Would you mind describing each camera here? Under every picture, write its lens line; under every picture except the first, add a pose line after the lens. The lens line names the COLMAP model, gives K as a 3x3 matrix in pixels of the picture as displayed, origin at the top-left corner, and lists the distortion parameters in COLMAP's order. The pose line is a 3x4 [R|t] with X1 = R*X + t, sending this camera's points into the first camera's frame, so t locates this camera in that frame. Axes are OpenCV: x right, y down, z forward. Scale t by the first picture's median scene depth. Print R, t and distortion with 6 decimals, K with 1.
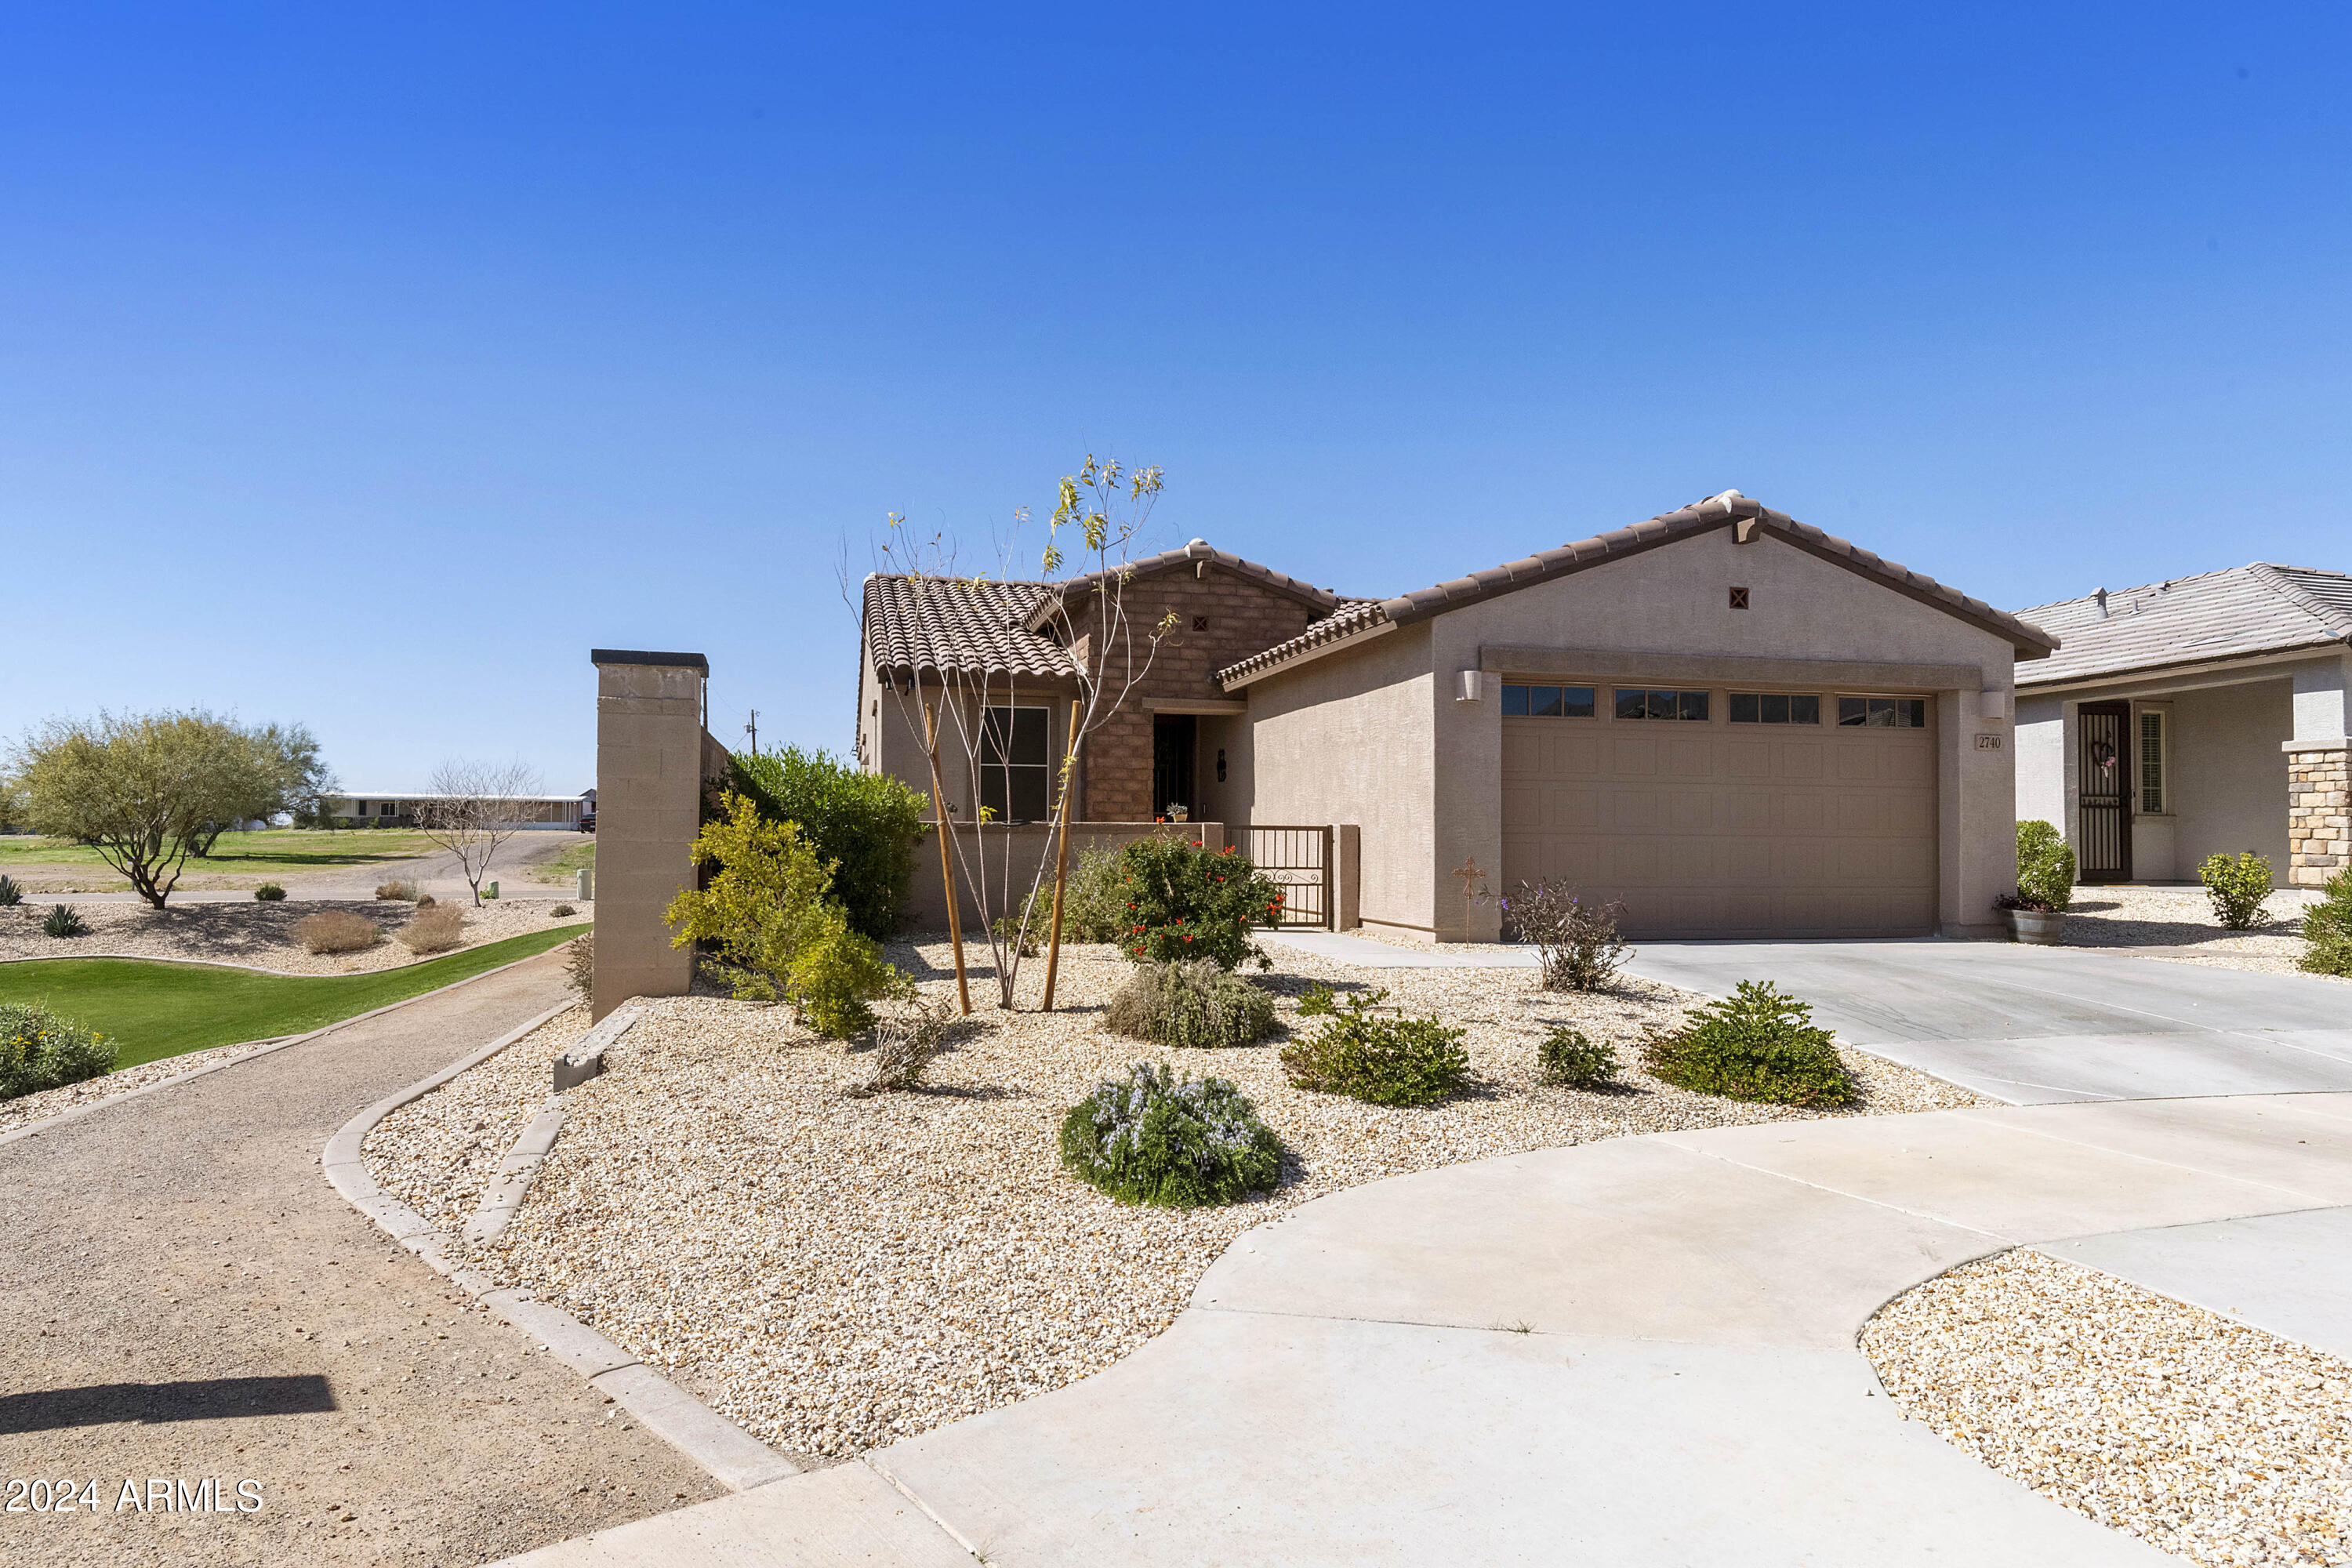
lens RADIAL K [[1347.2, 0, 1157.8], [0, 1347.2, 801.5], [0, 0, 1]] dist [-0.001175, -0.001224]
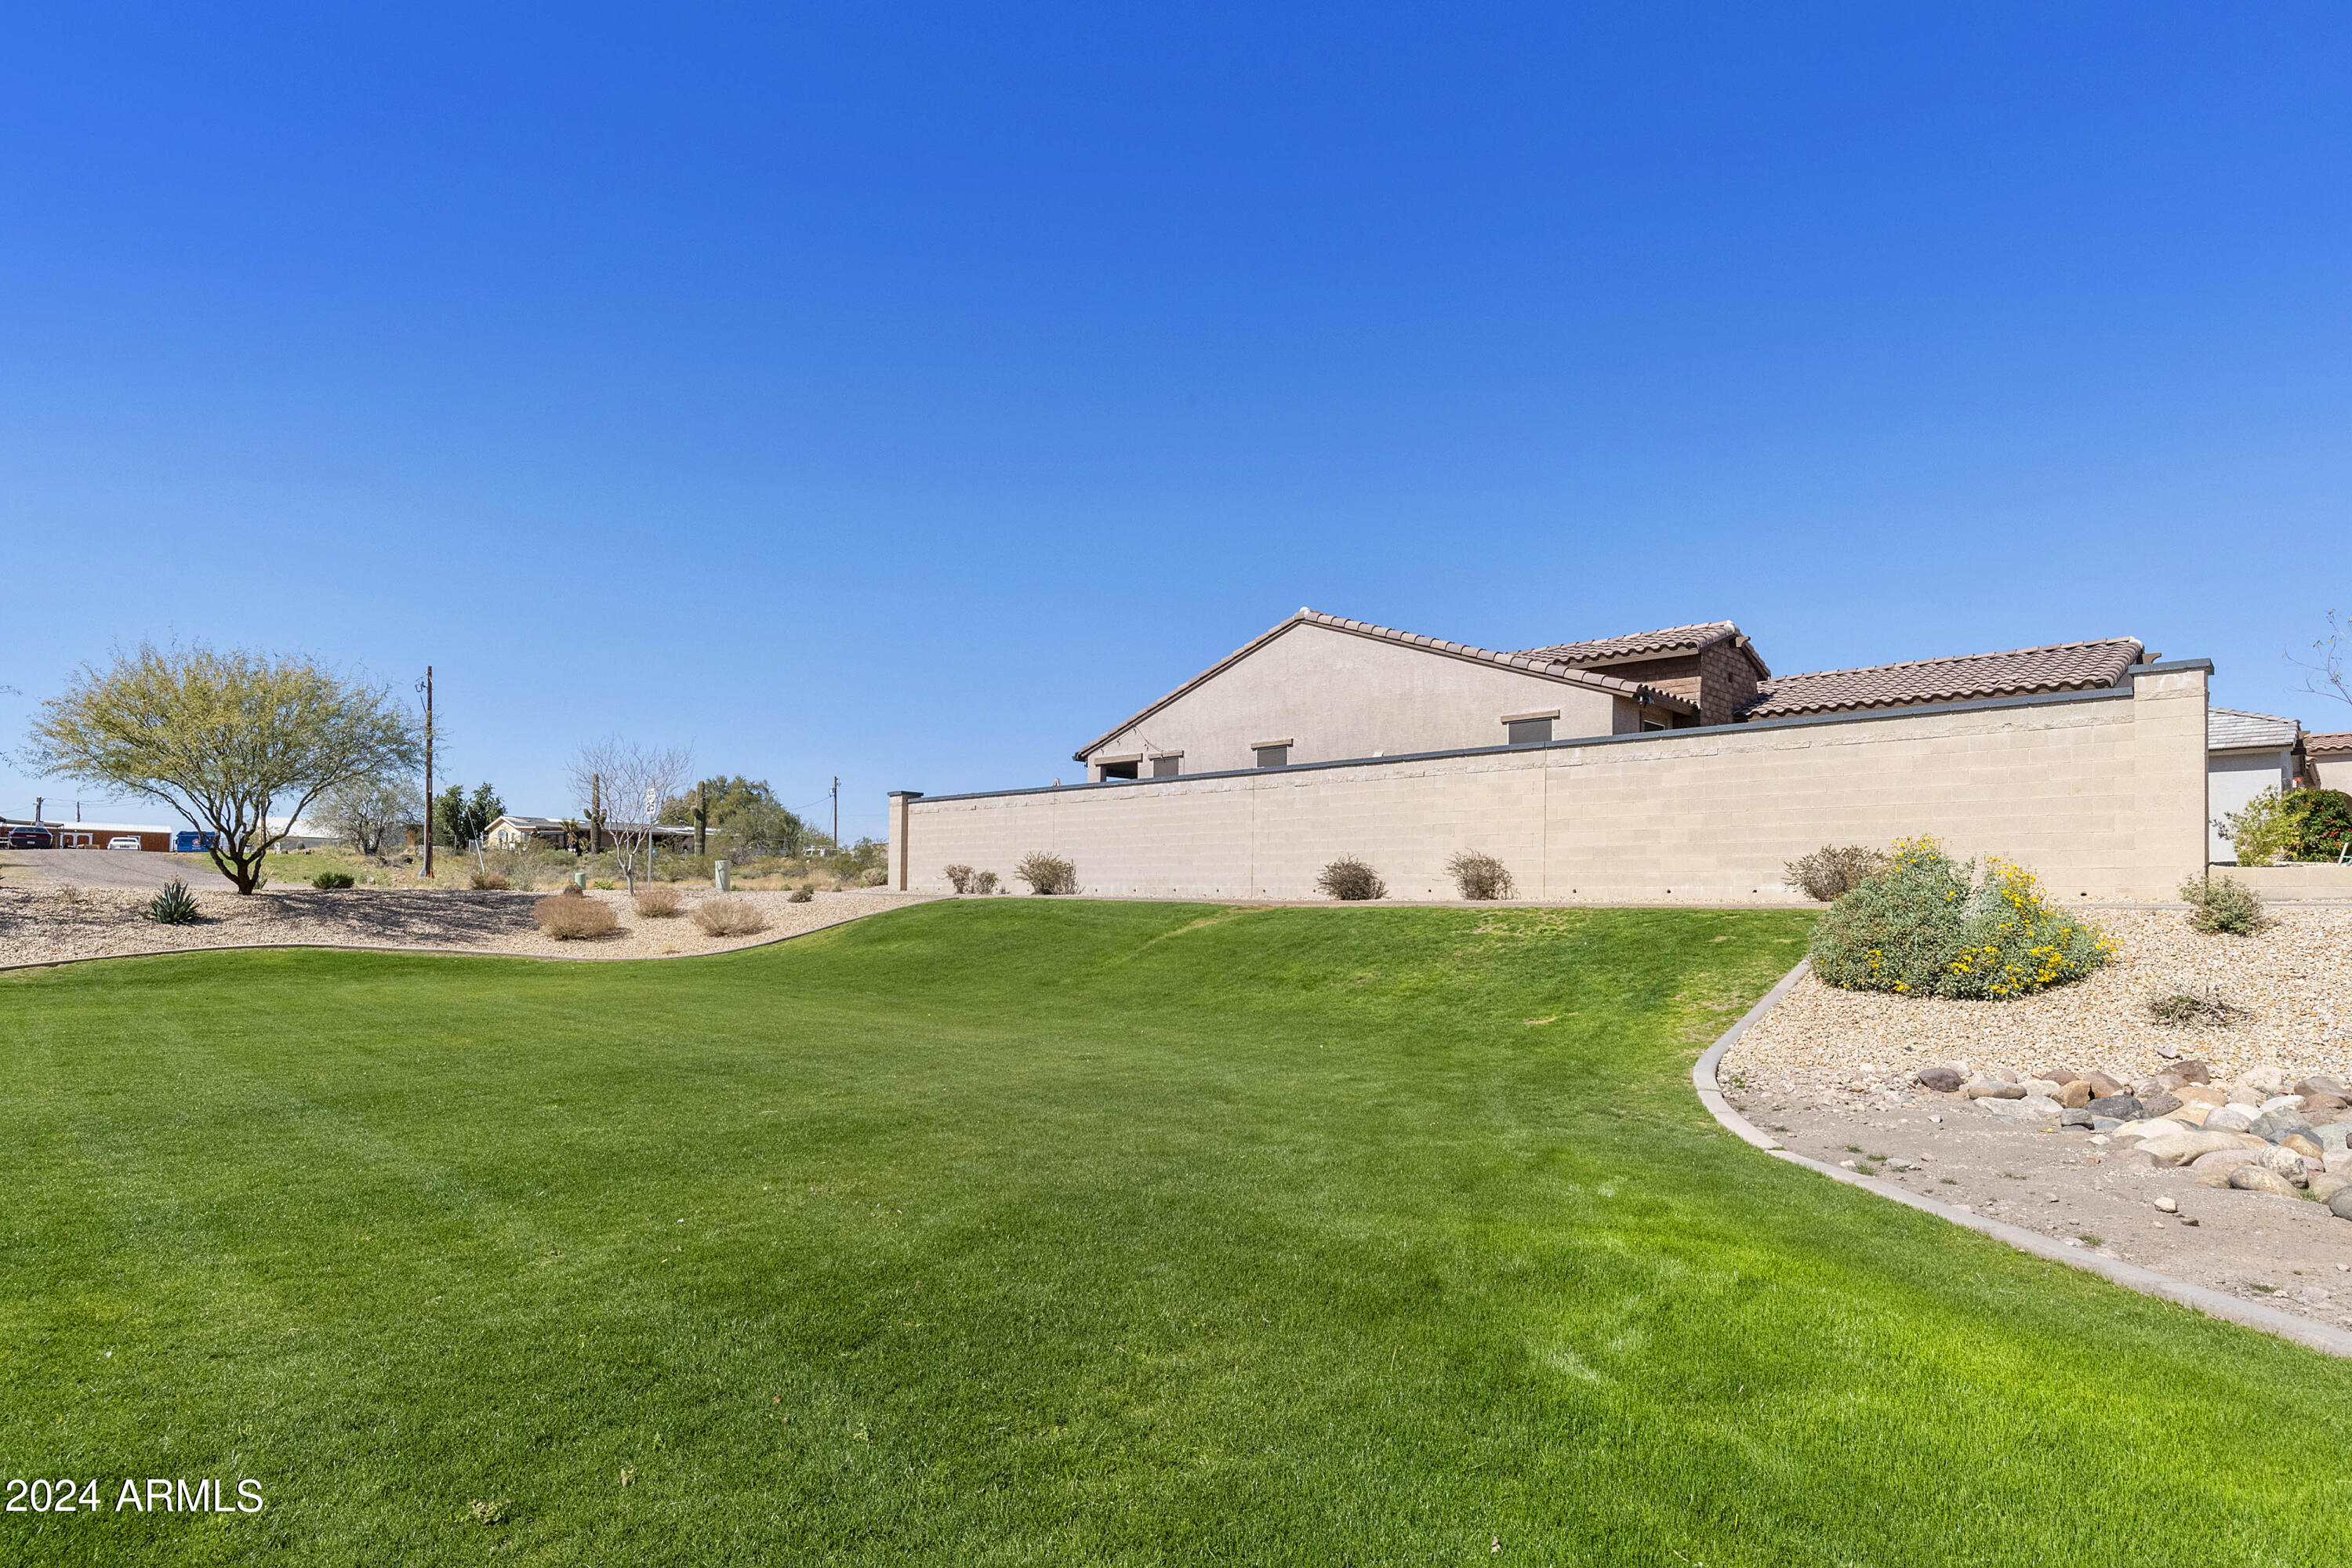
lens RADIAL K [[1168.5, 0, 1203.8], [0, 1168.5, 894.0], [0, 0, 1]] dist [0.009228, 0.003176]
pose [[0.864532, 0.005870, 0.502544, -1.355356], [-0.023055, 0.999342, 0.027989, 0.103684], [-0.502049, -0.035784, 0.864099, 0.193079]]
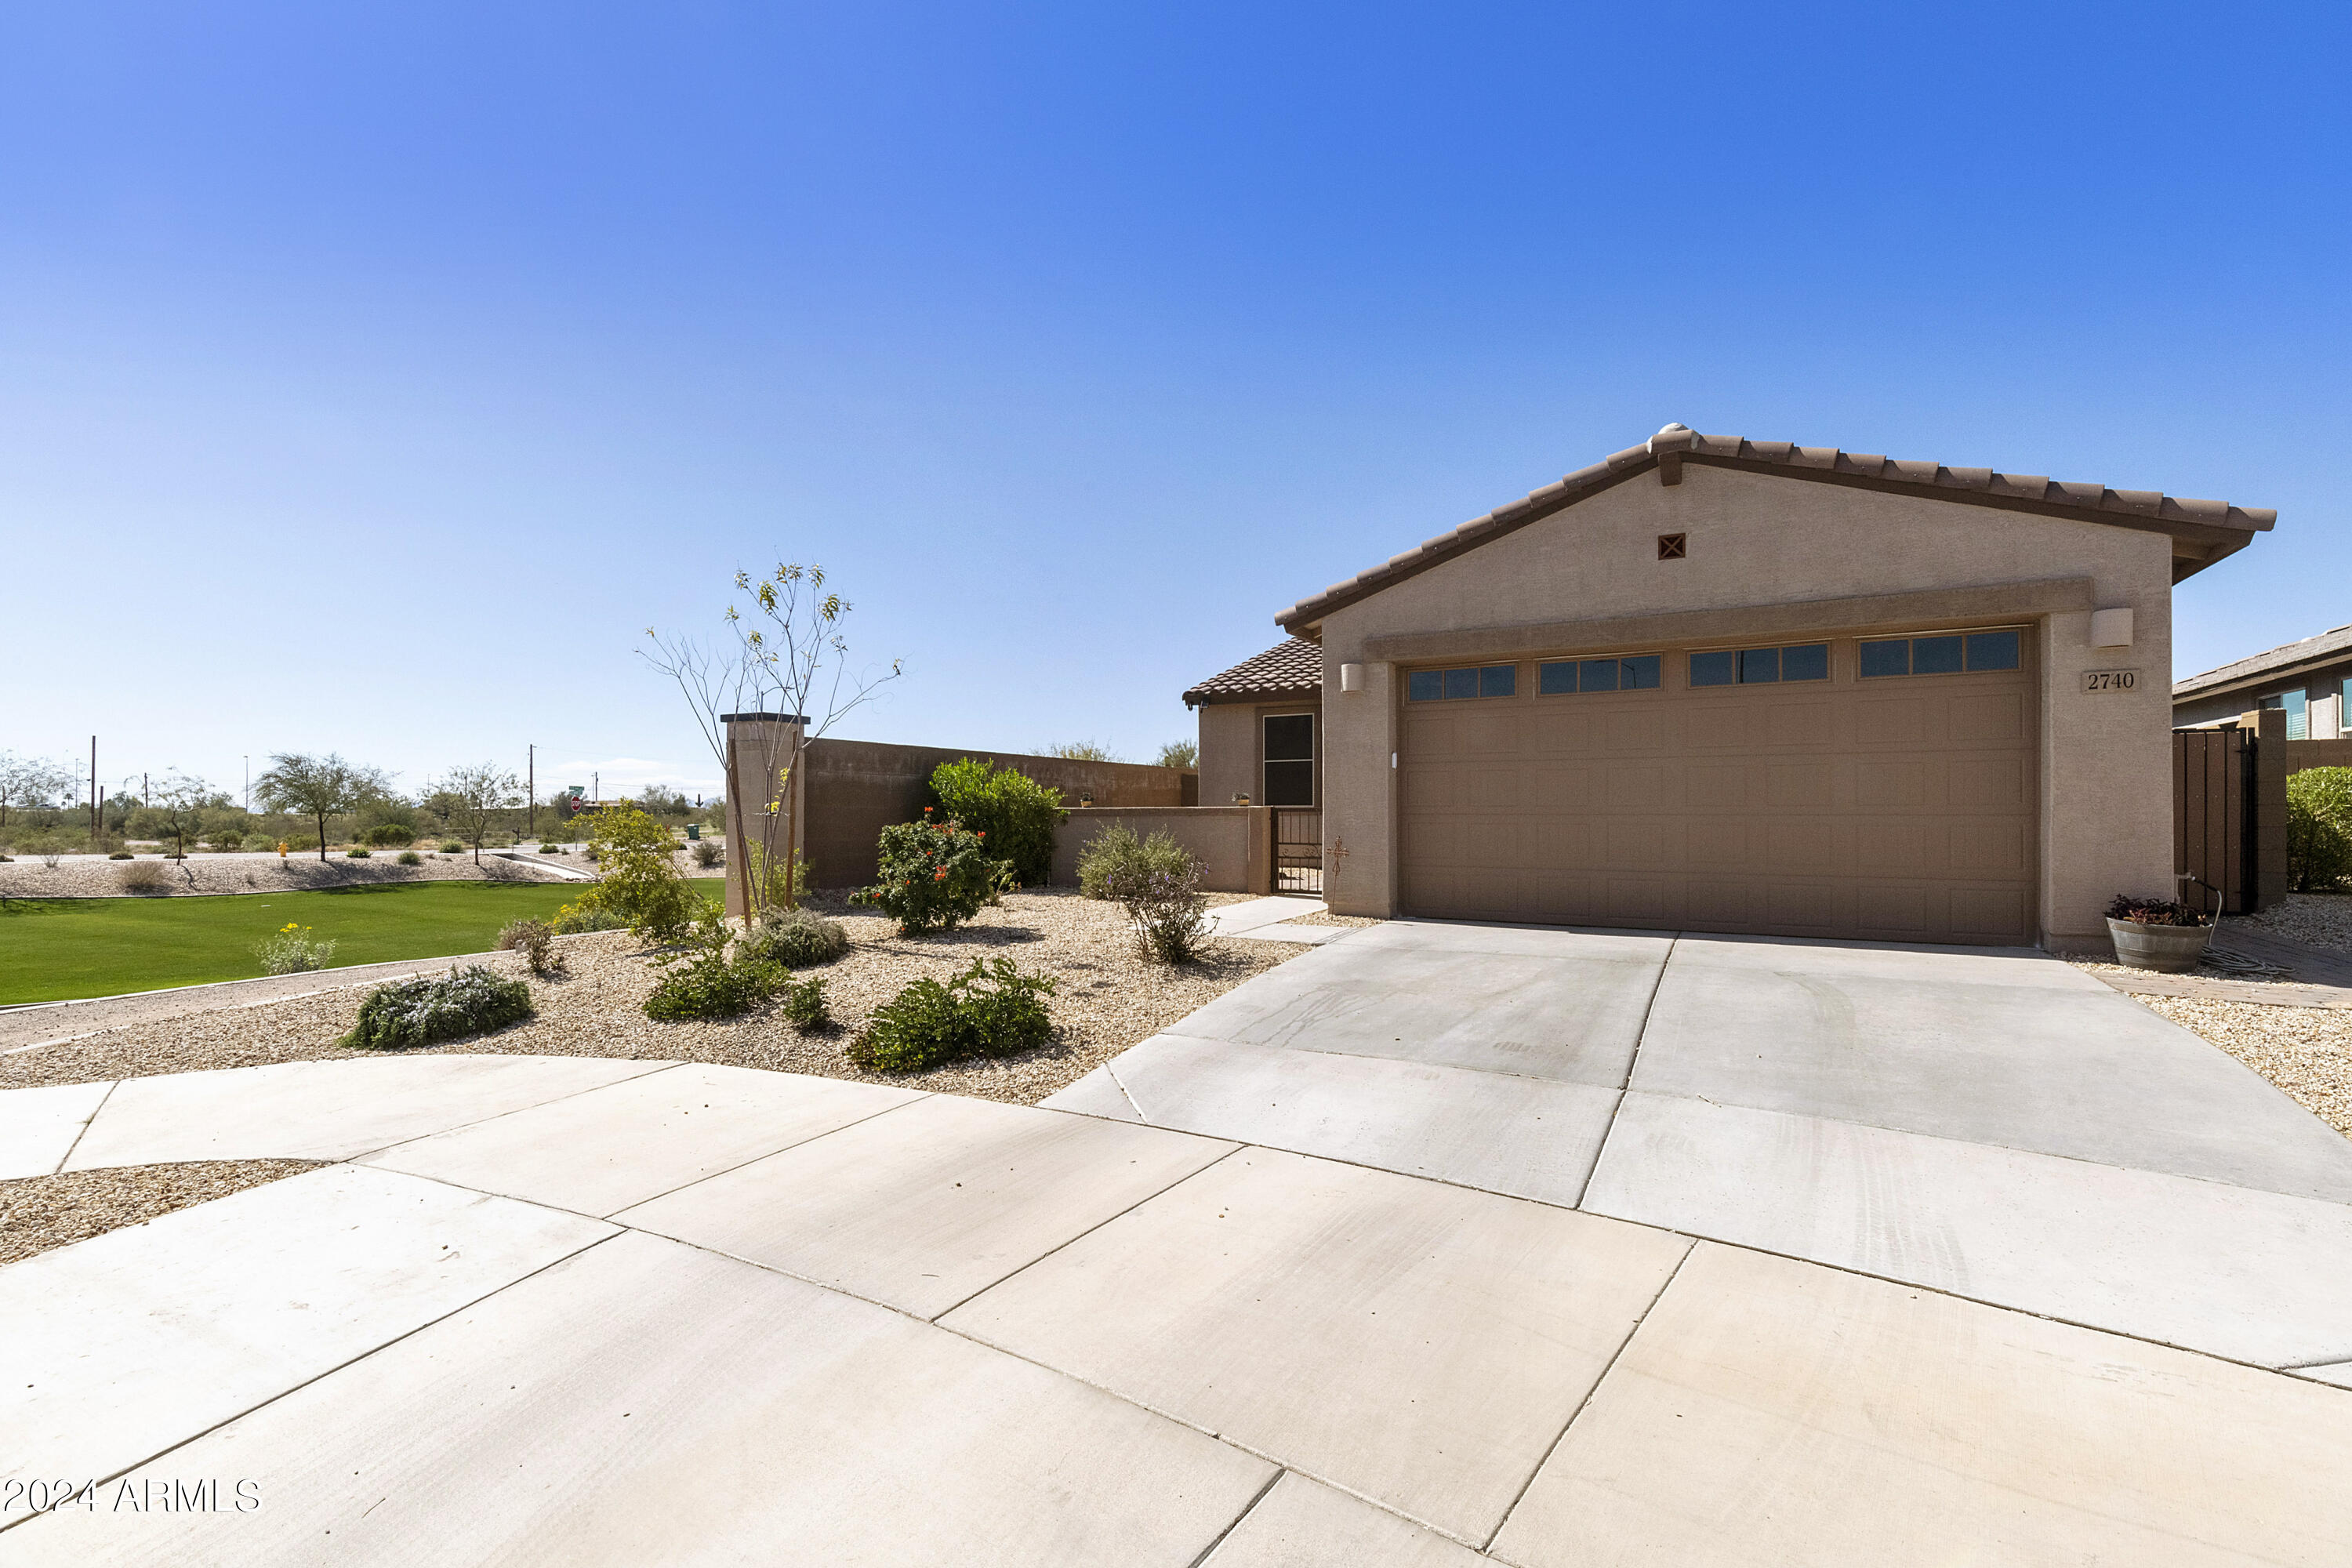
lens RADIAL K [[1018.6, 0, 1172.5], [0, 1018.6, 808.3], [0, 0, 1]] dist [0.001915, -0.001212]
pose [[0.749385, -0.009825, -0.662062, 0.517574], [0.025483, 0.999577, 0.014011, 0.002707], [0.661644, -0.027371, 0.749318, 0.228206]]
